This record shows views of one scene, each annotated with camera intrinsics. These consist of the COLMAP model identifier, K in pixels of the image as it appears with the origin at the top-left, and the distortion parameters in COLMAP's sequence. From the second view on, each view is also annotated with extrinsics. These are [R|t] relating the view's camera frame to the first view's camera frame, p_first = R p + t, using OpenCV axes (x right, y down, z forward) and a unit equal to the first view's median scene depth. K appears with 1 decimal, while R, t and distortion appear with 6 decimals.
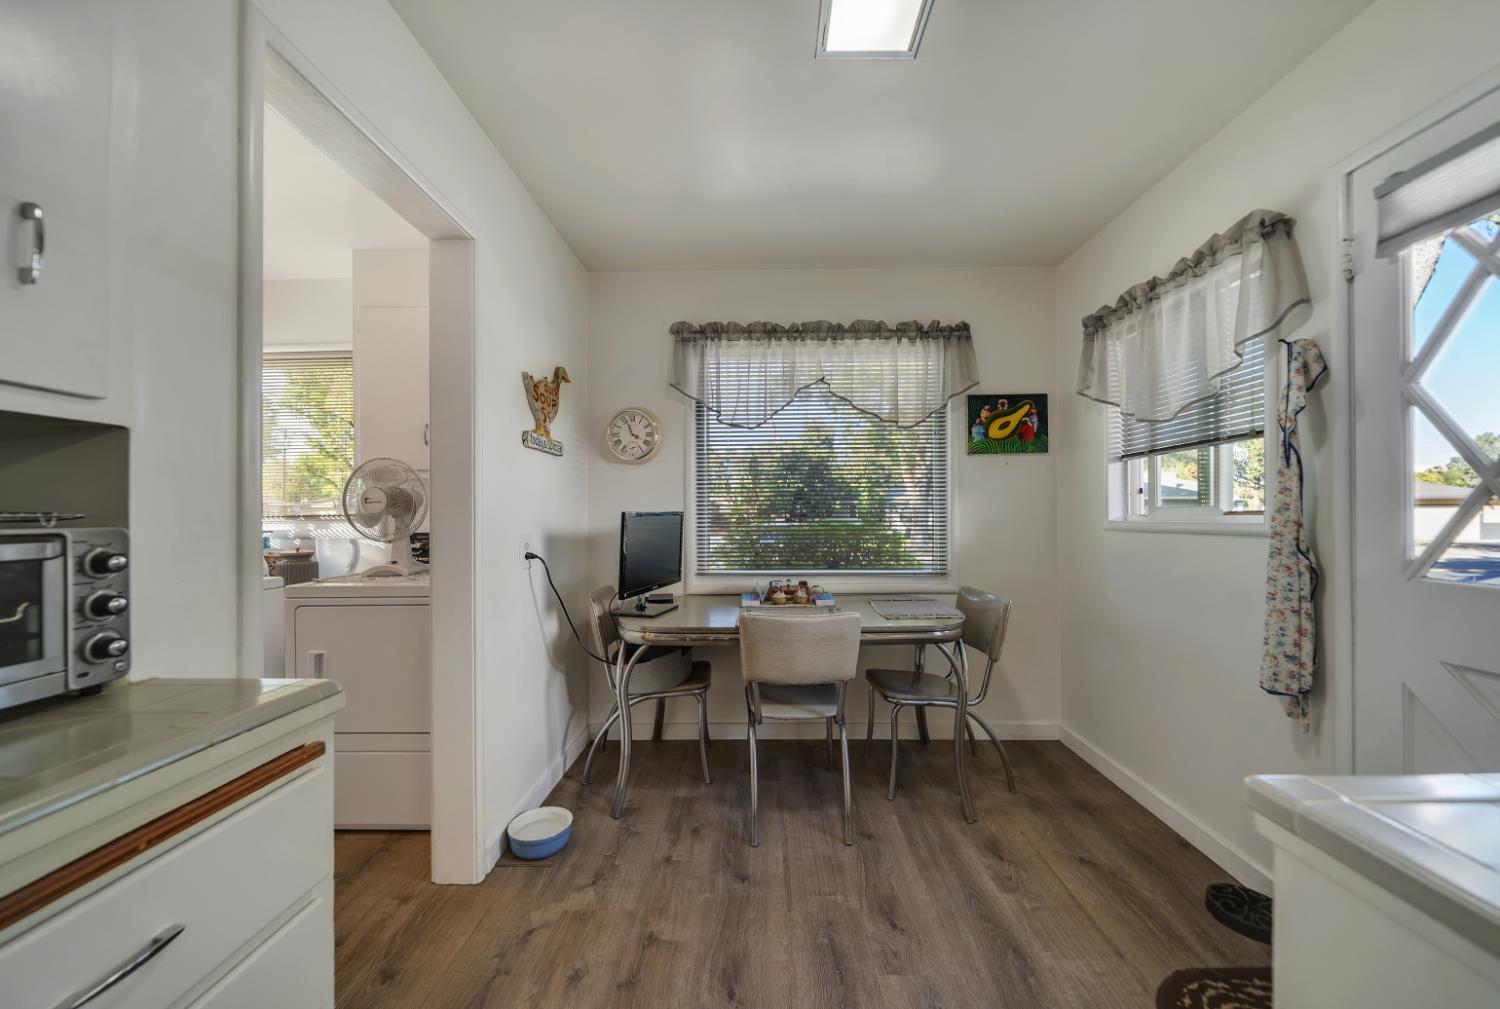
lens RADIAL K [[540.8, 0, 748.9], [0, 540.8, 508.9], [0, 0, 1]] dist [-0.001465, -0.000122]
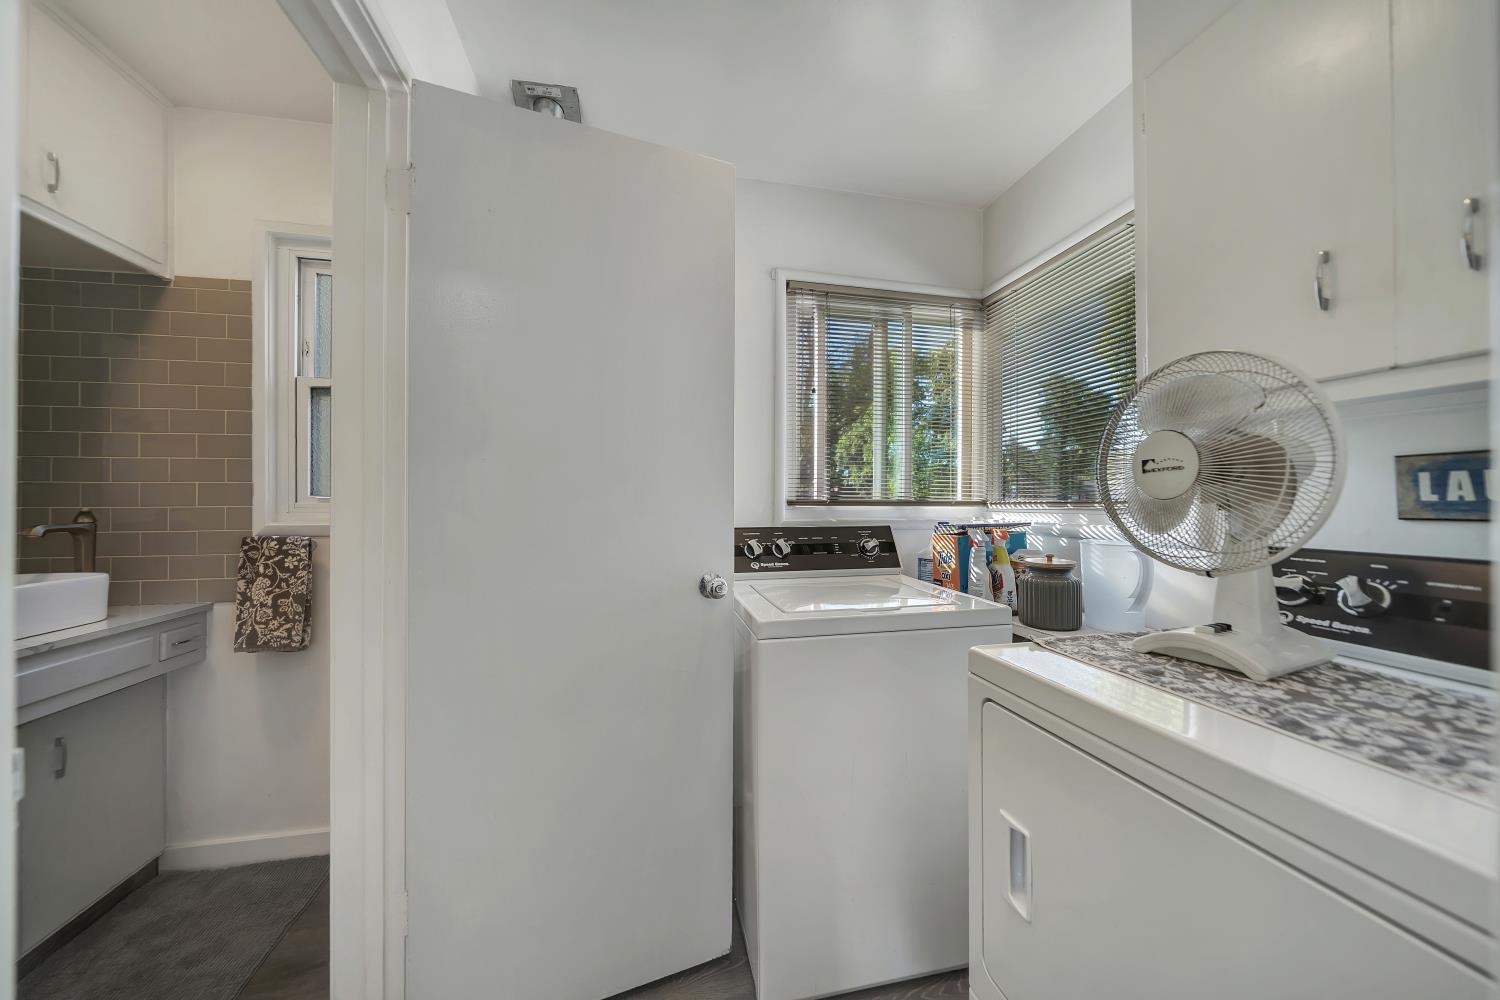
lens RADIAL K [[519.8, 0, 750.0], [0, 519.8, 497.6], [0, 0, 1]] dist [-0.005368, -0.000057]
pose [[0.228087, 0.001790, -0.973639, -0.289563], [0.001756, 0.999996, 0.002250, 0.004802], [0.973639, -0.002223, 0.228083, 0.454715]]
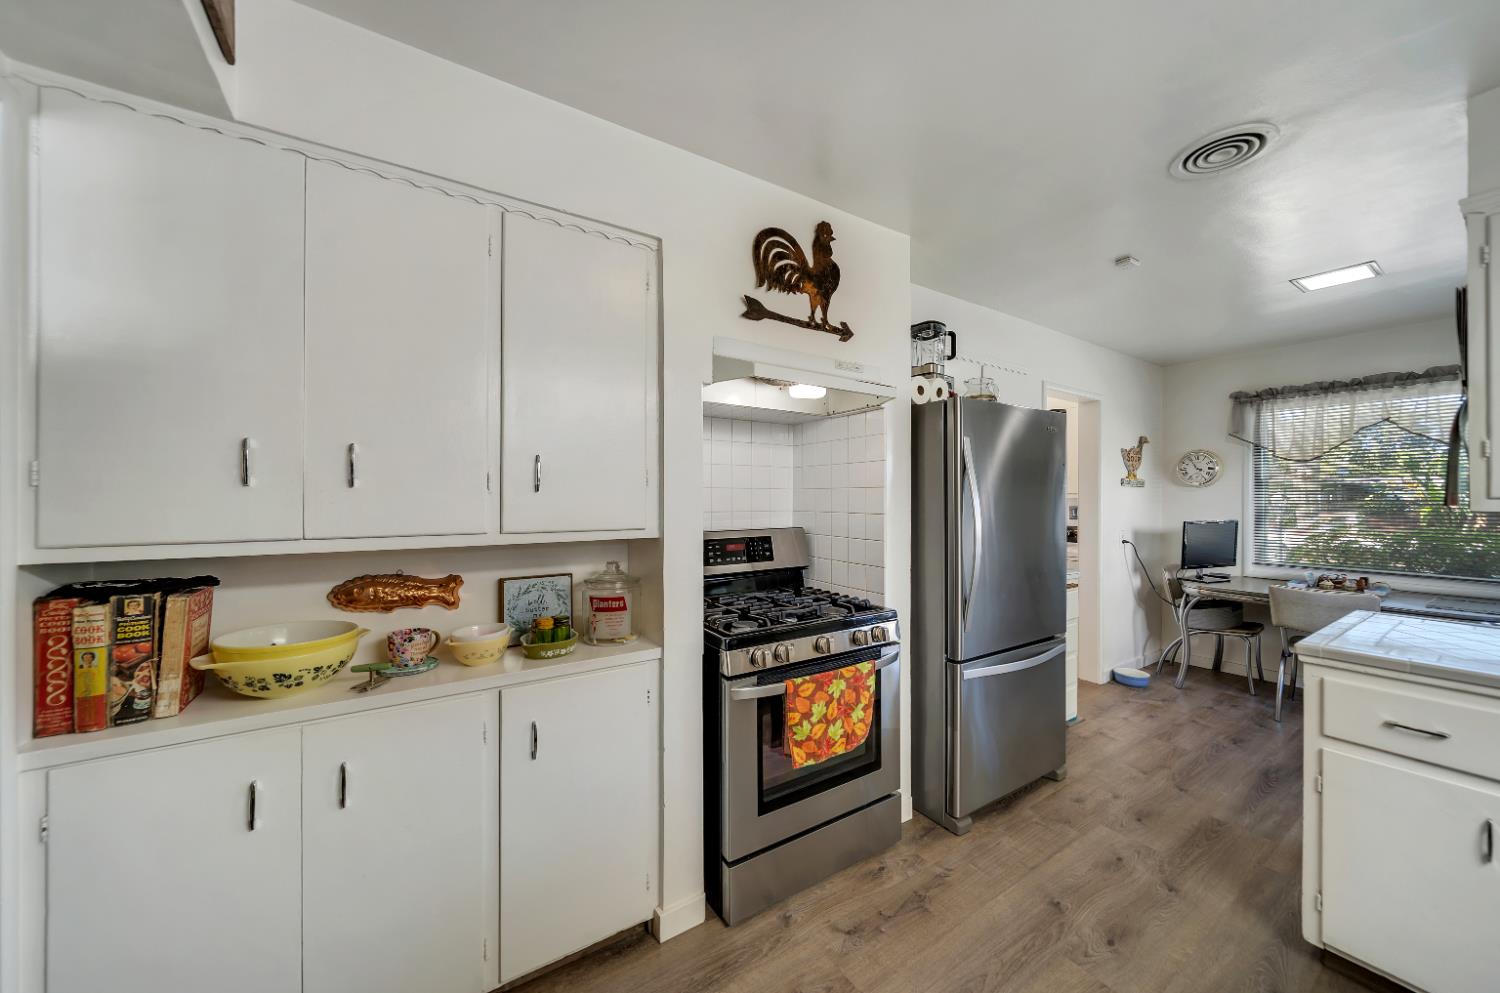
lens RADIAL K [[517.1, 0, 750.0], [0, 517.1, 496.5], [0, 0, 1]] dist [-0.006333, 0.000025]
pose [[0.563146, 0.005054, -0.826342, 0.336058], [0.001257, 0.999975, 0.006972, -0.081613], [0.826356, -0.004965, 0.563126, -1.058290]]
